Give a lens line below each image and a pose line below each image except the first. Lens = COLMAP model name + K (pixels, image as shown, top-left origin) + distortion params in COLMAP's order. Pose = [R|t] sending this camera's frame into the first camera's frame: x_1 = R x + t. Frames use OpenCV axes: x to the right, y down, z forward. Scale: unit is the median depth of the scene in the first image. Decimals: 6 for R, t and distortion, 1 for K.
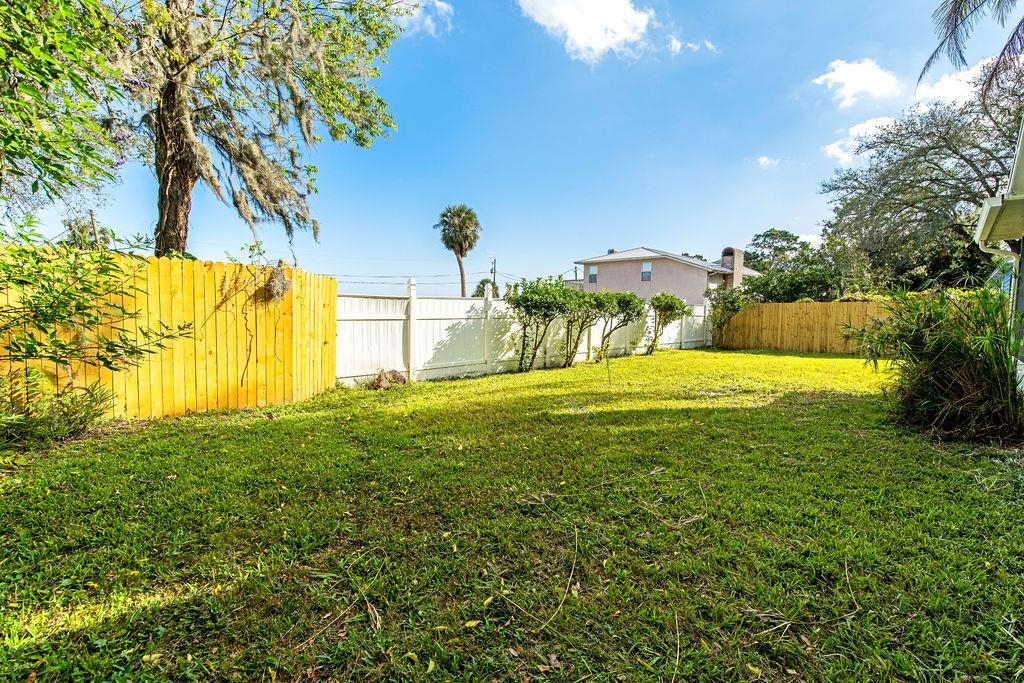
lens RADIAL K [[446.7, 0, 528.5], [0, 446.7, 346.1], [0, 0, 1]] dist [-0.016318, -0.006090]
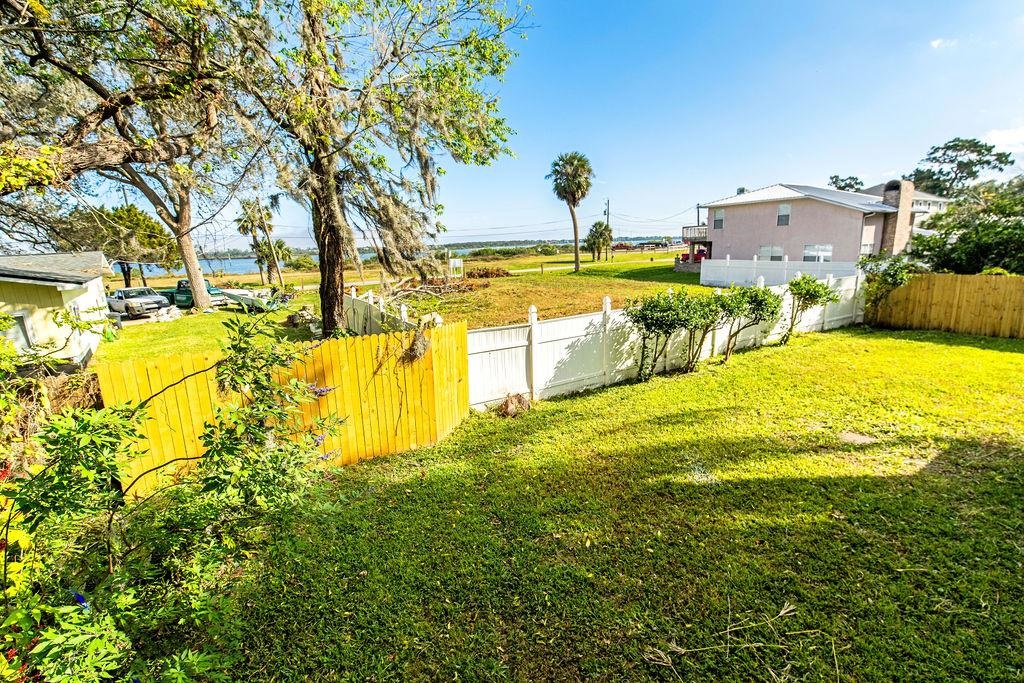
lens RADIAL K [[446.7, 0, 522.1], [0, 446.7, 335.4], [0, 0, 1]] dist [-0.016318, -0.006090]
pose [[0.965760, 0.010181, -0.259239, -0.013125], [0.025857, 0.990477, 0.135226, -0.180526], [0.258147, -0.137299, 0.956300, -0.005945]]
